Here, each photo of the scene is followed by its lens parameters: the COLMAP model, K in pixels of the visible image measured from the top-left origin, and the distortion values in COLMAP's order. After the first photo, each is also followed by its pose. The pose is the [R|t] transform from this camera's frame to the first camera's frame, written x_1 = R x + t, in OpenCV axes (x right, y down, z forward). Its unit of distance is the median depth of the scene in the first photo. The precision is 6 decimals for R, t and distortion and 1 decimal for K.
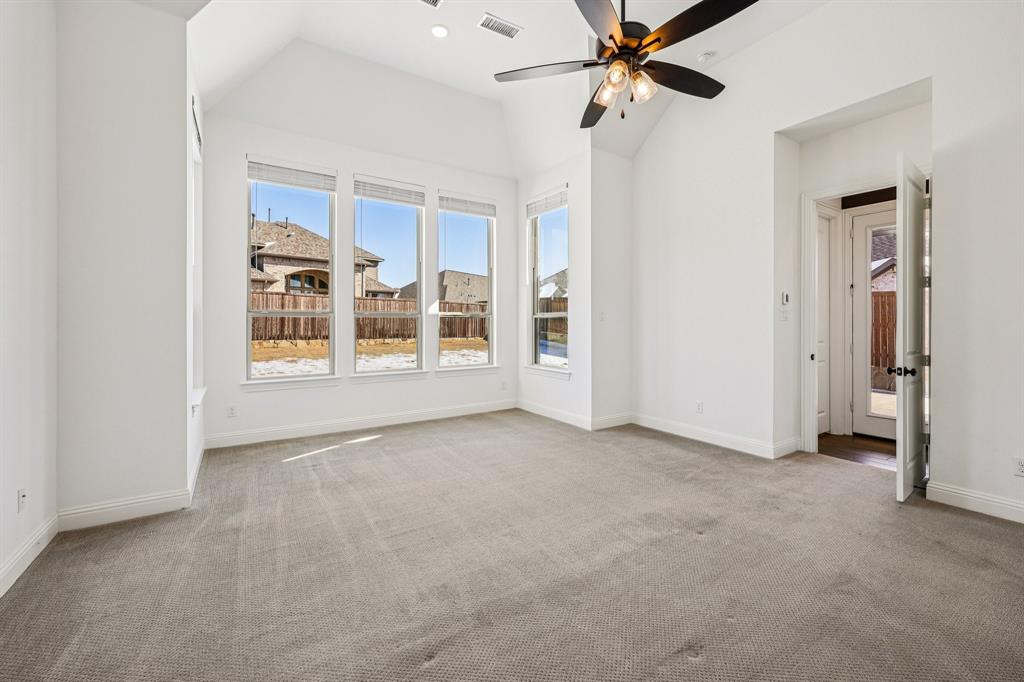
lens RADIAL K [[417.1, 0, 512.8], [0, 417.1, 325.7], [0, 0, 1]] dist [0.000930, -0.000126]
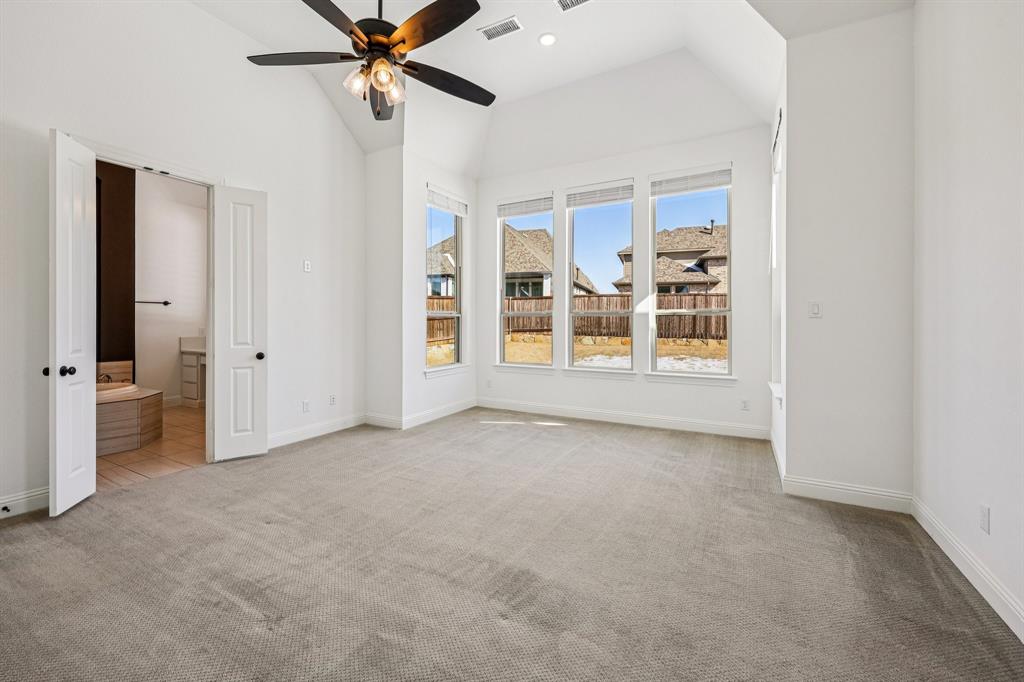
lens RADIAL K [[417.1, 0, 512.8], [0, 417.1, 325.7], [0, 0, 1]] dist [0.000930, -0.000126]
pose [[0.470818, 0.007998, -0.882194, 0.439463], [-0.007511, 0.999959, 0.005057, -0.000237], [0.882198, 0.004245, 0.470859, 0.276253]]
